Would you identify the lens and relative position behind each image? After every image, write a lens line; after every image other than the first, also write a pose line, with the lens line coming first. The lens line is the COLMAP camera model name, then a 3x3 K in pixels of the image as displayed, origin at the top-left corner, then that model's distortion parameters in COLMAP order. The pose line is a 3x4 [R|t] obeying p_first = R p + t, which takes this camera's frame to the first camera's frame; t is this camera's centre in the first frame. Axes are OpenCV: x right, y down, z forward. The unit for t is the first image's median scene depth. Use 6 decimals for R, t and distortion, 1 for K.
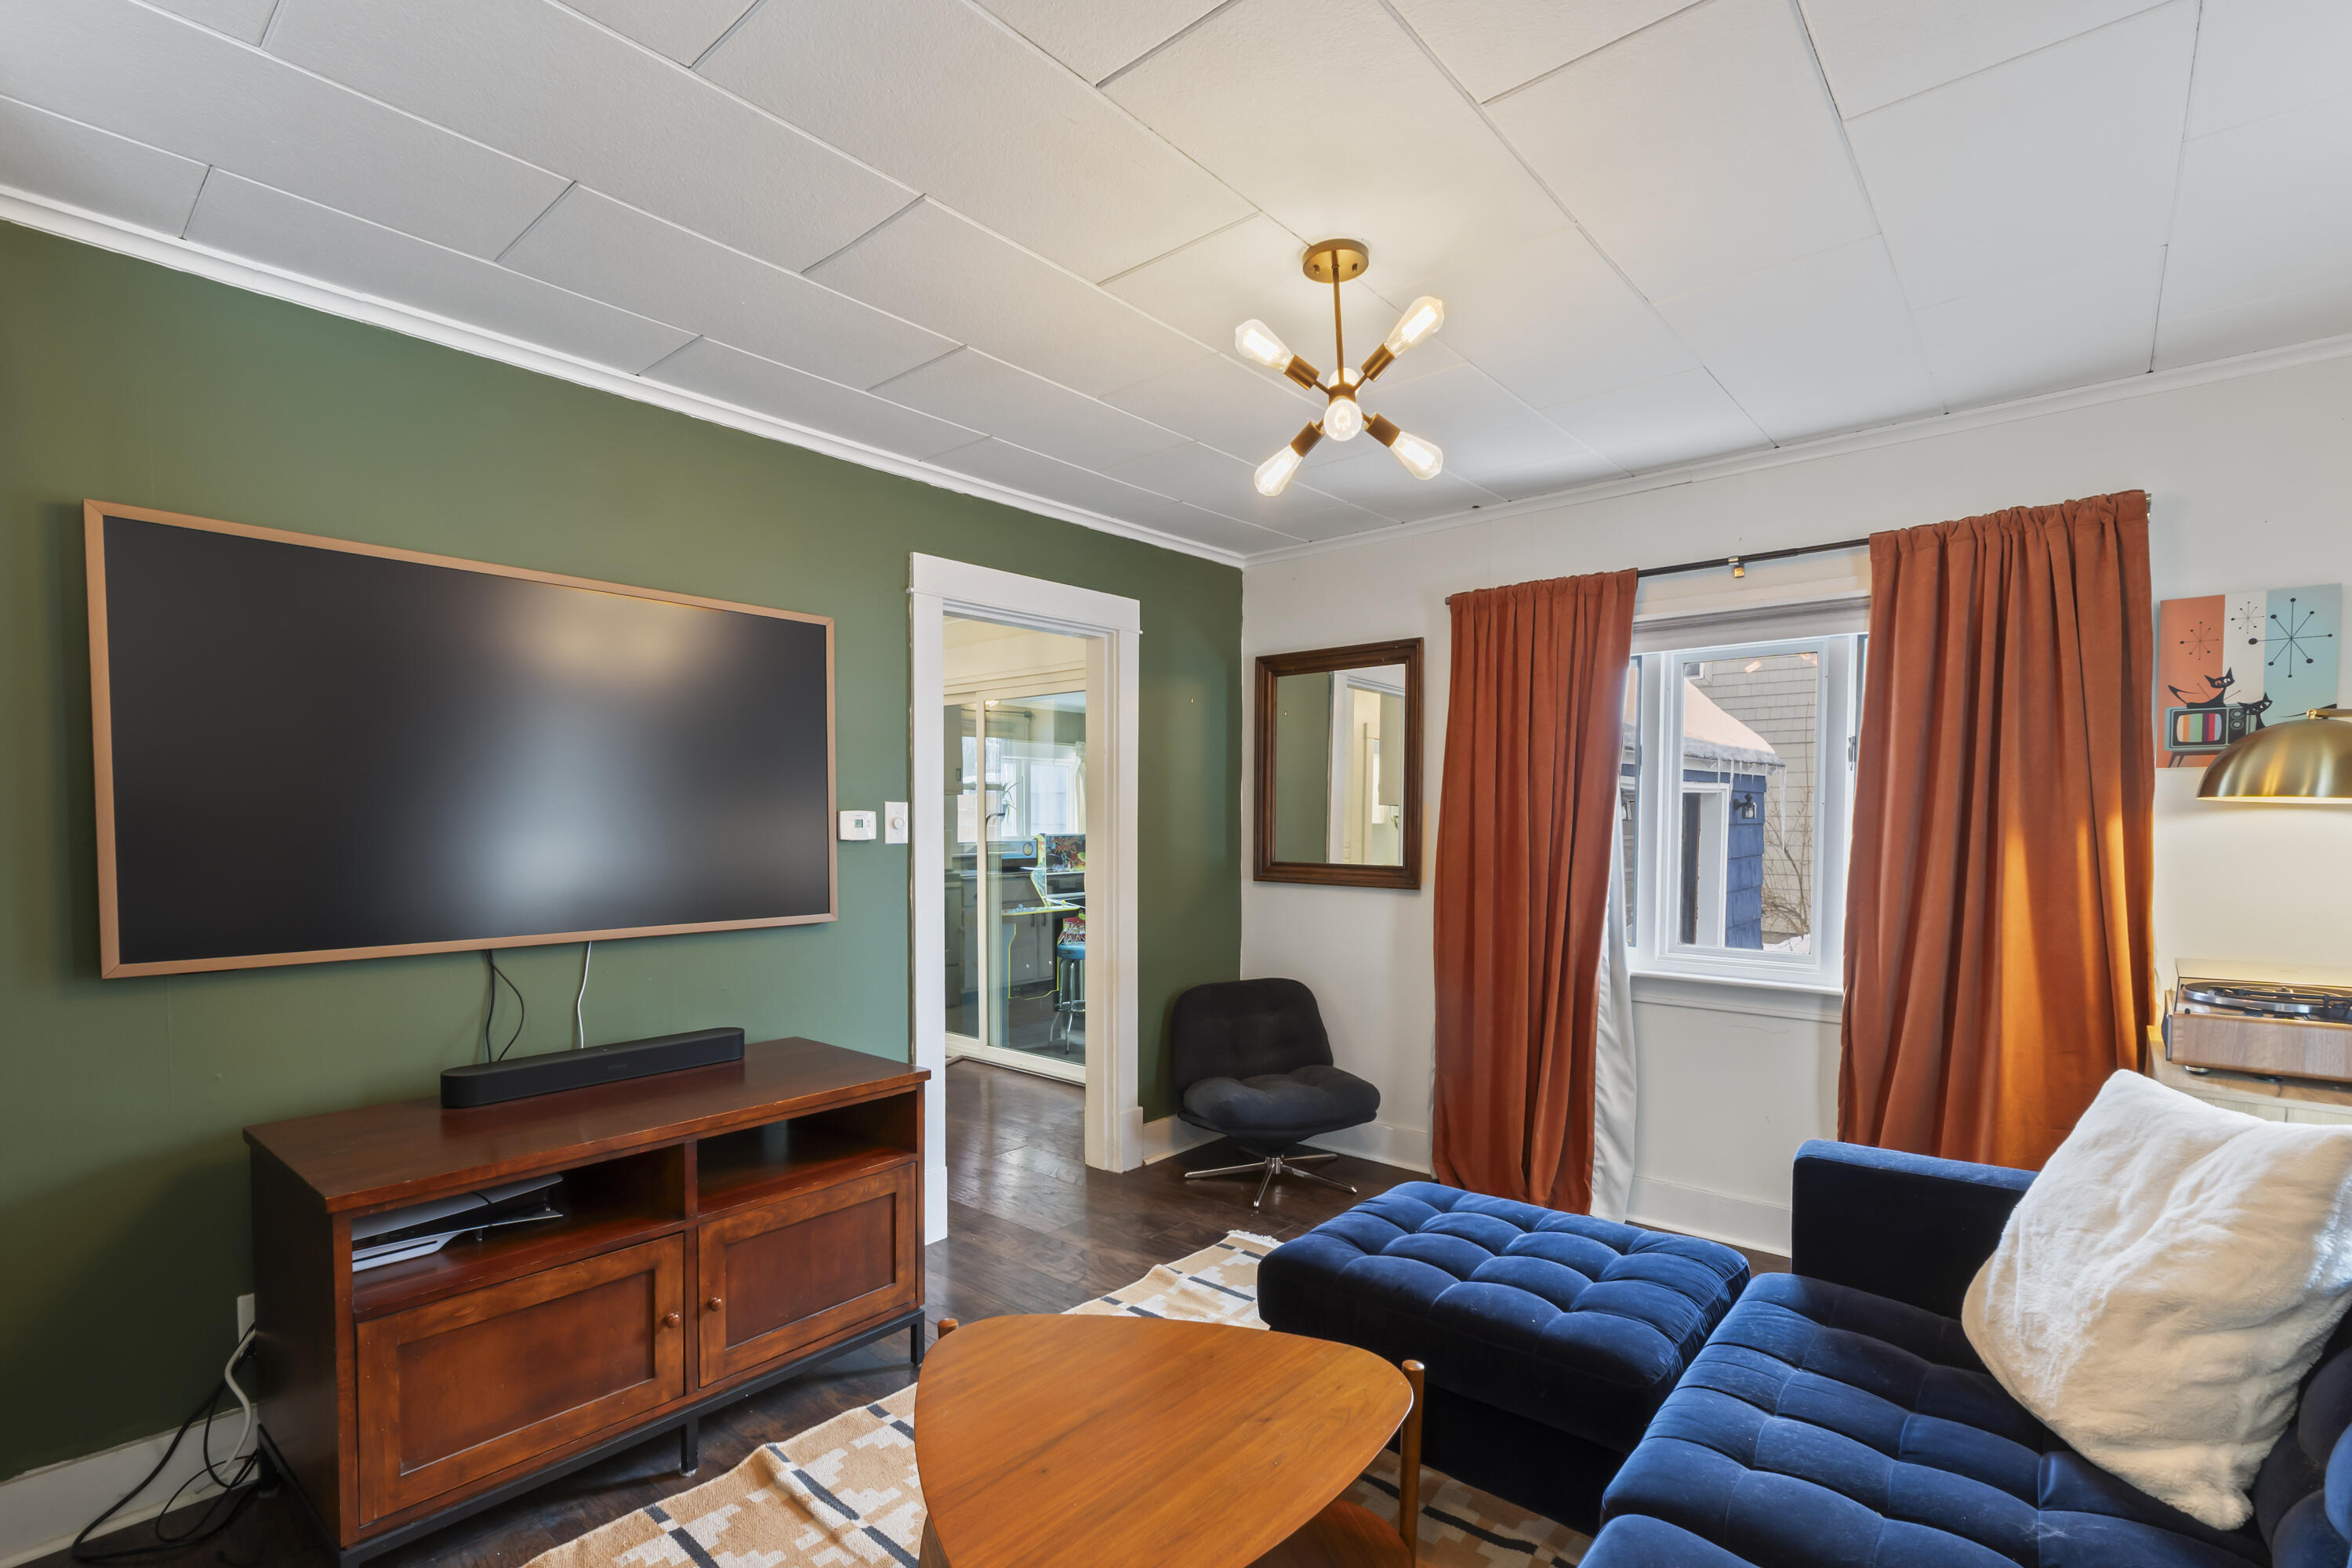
lens RADIAL K [[1069.6, 0, 1185.1], [0, 1069.6, 861.7], [0, 0, 1]] dist [-0.003345, -0.000548]
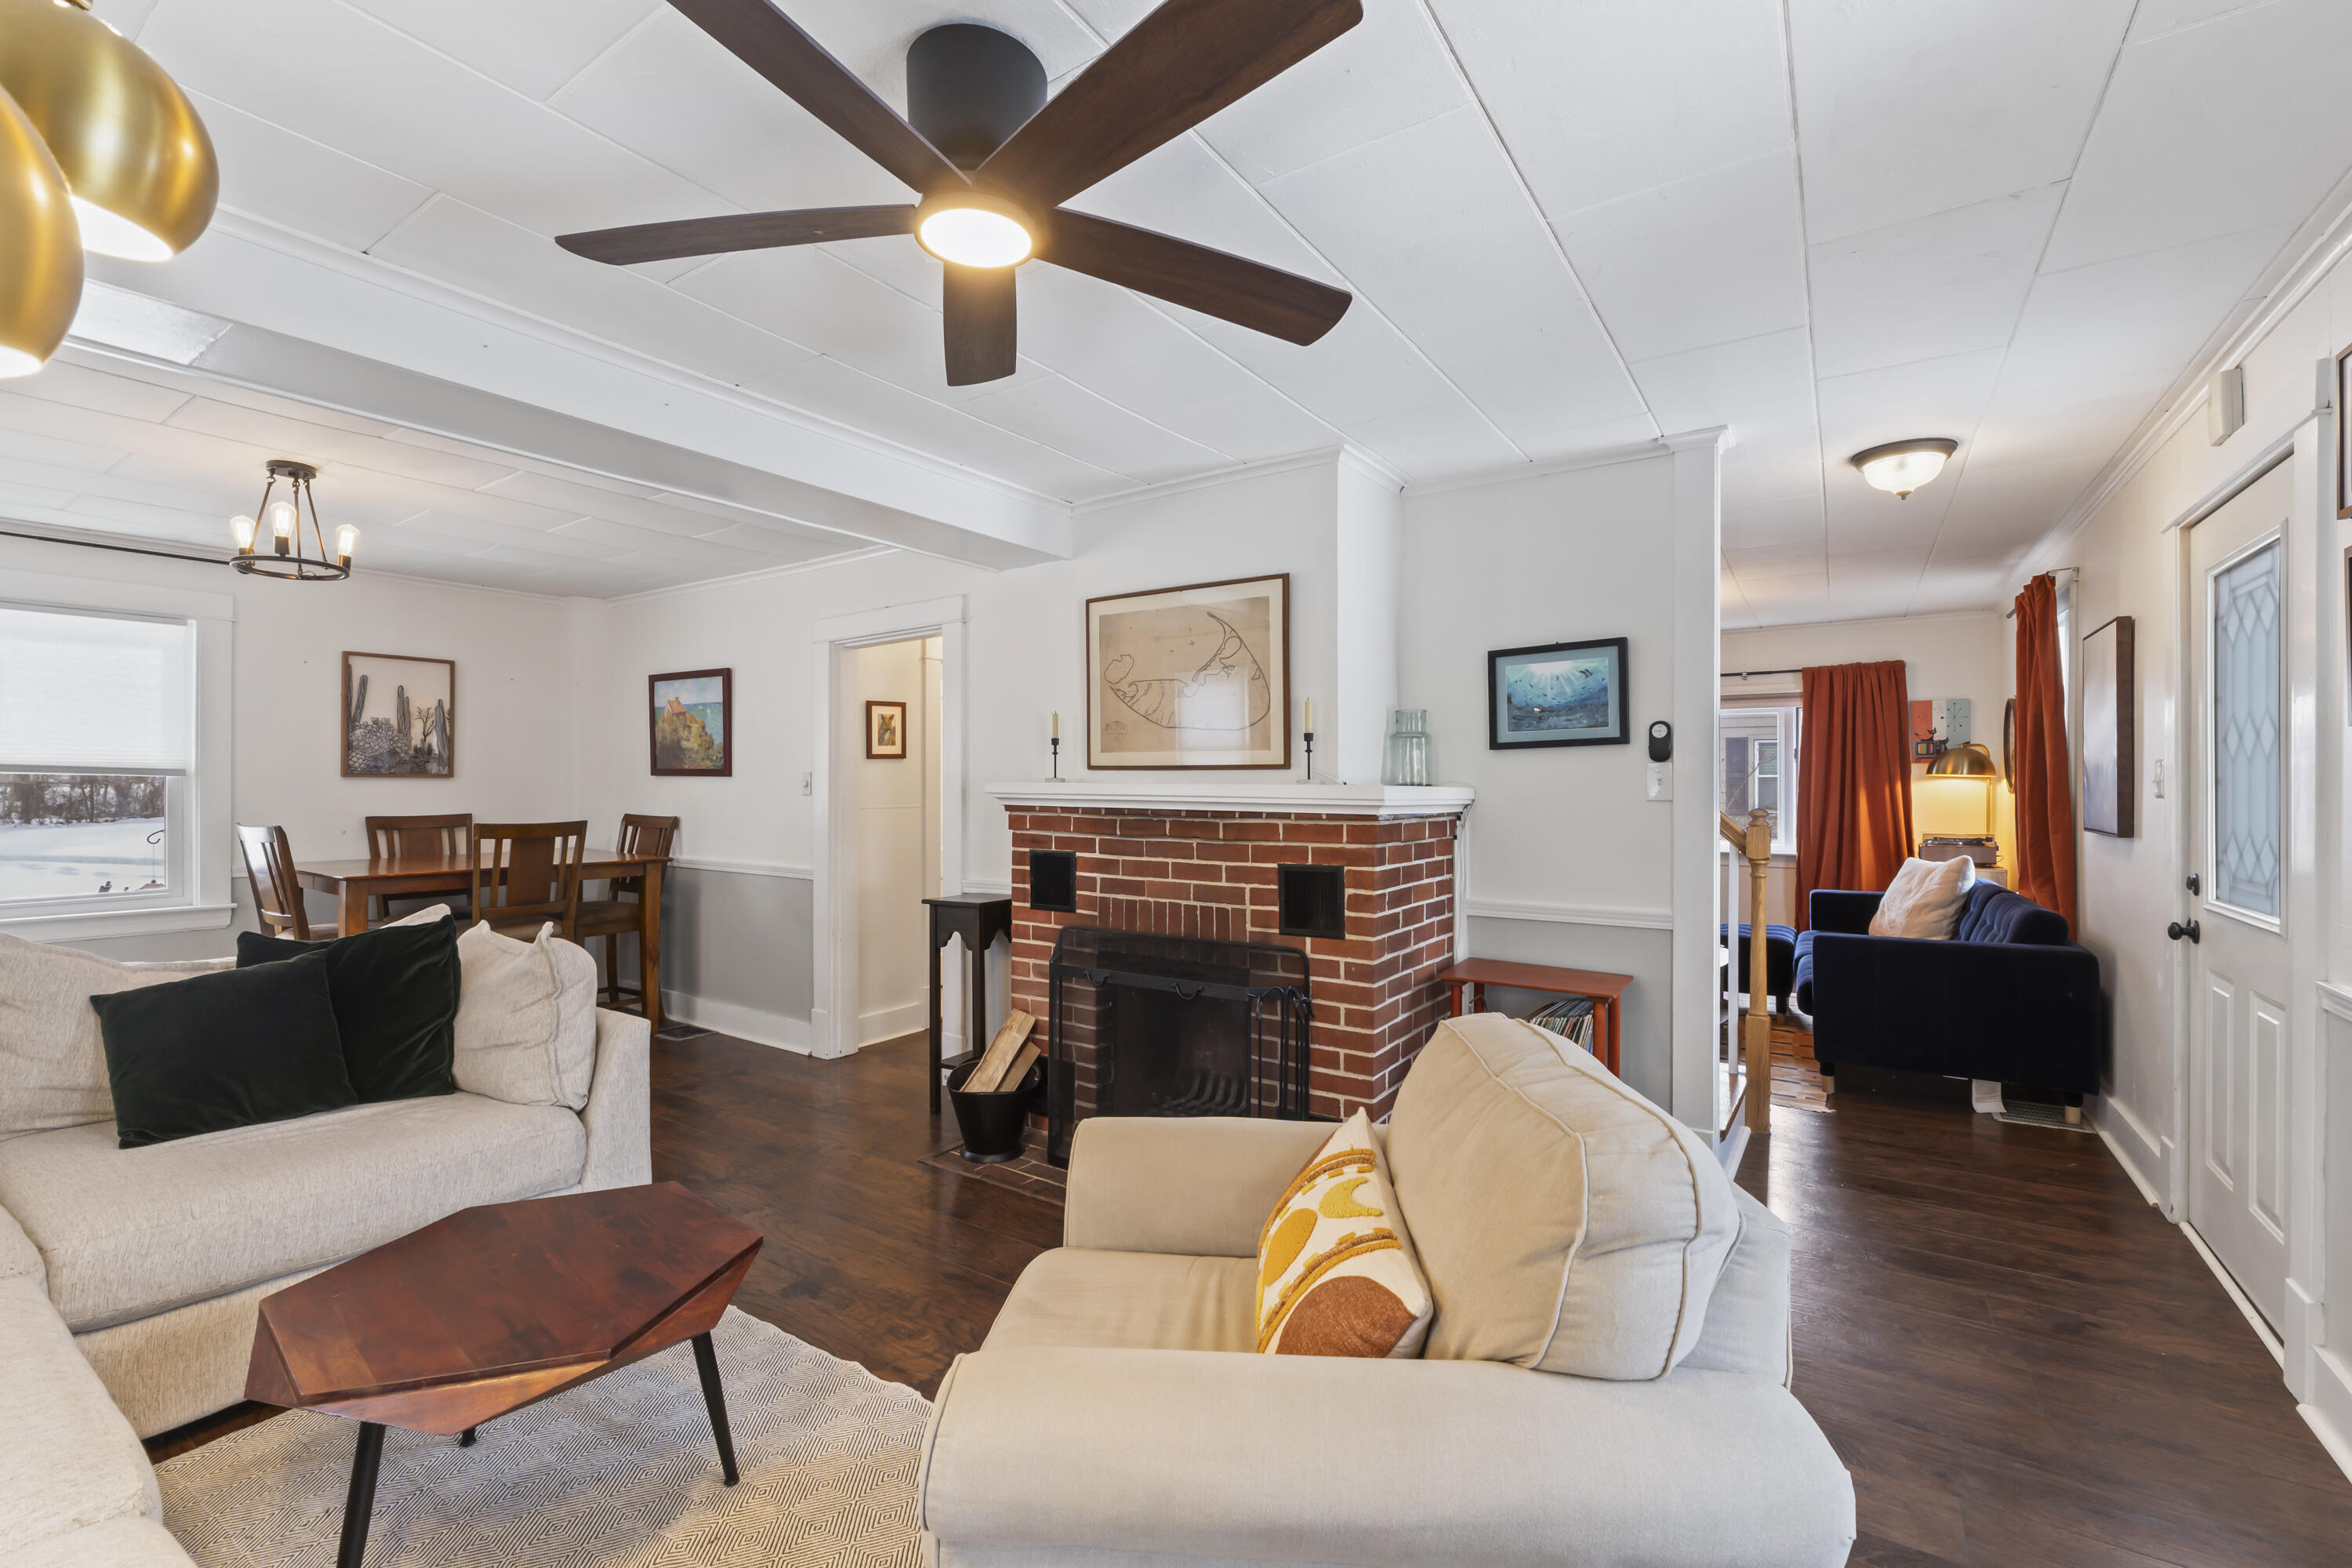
lens RADIAL K [[1001.1, 0, 1176.0], [0, 1001.1, 784.0], [0, 0, 1]] dist [-0.001155, -0.000283]
pose [[0.992969, -0.004504, 0.118289, -1.180634], [0.009338, 0.999142, -0.040341, 0.046805], [-0.118006, 0.041162, 0.992159, -1.231007]]
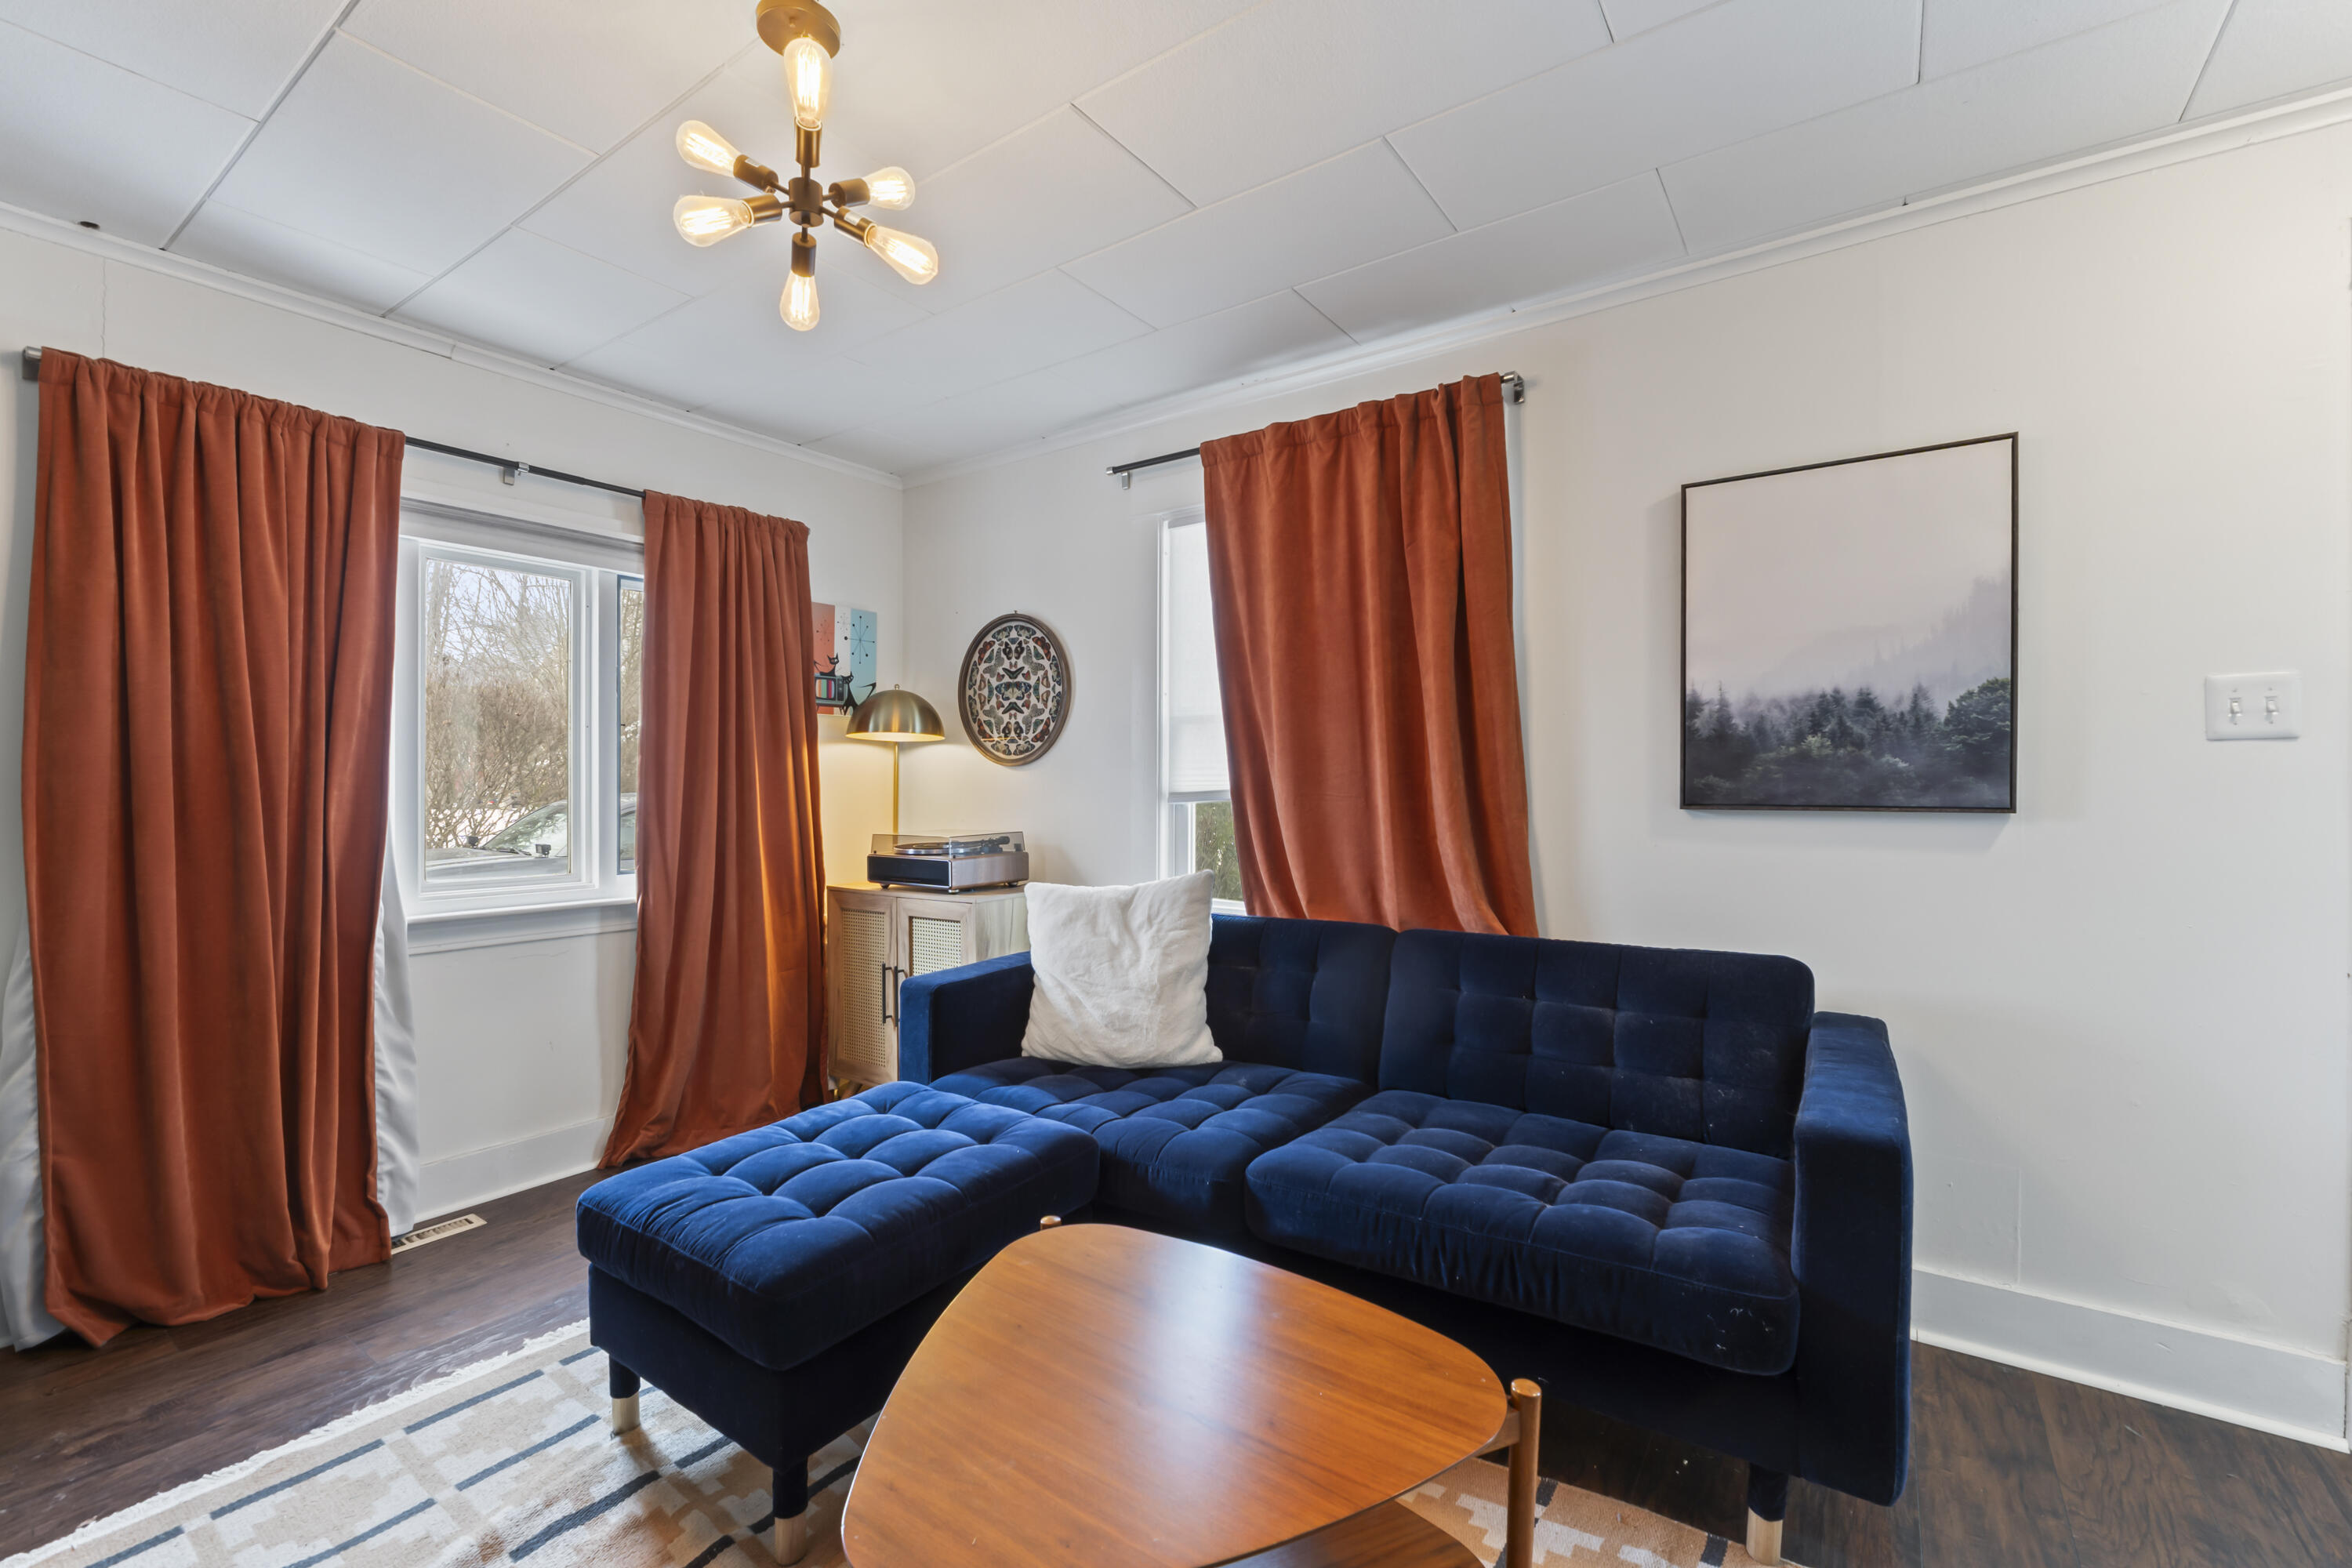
lens RADIAL K [[1022.0, 0, 1176.0], [0, 1022.0, 784.0], [0, 0, 1]] dist [0.000516, 0.000039]
pose [[-0.088069, 0.000853, 0.996114, -0.528277], [0.038462, 0.999257, 0.002545, 0.025427], [-0.995372, 0.038536, -0.088036, 0.601499]]
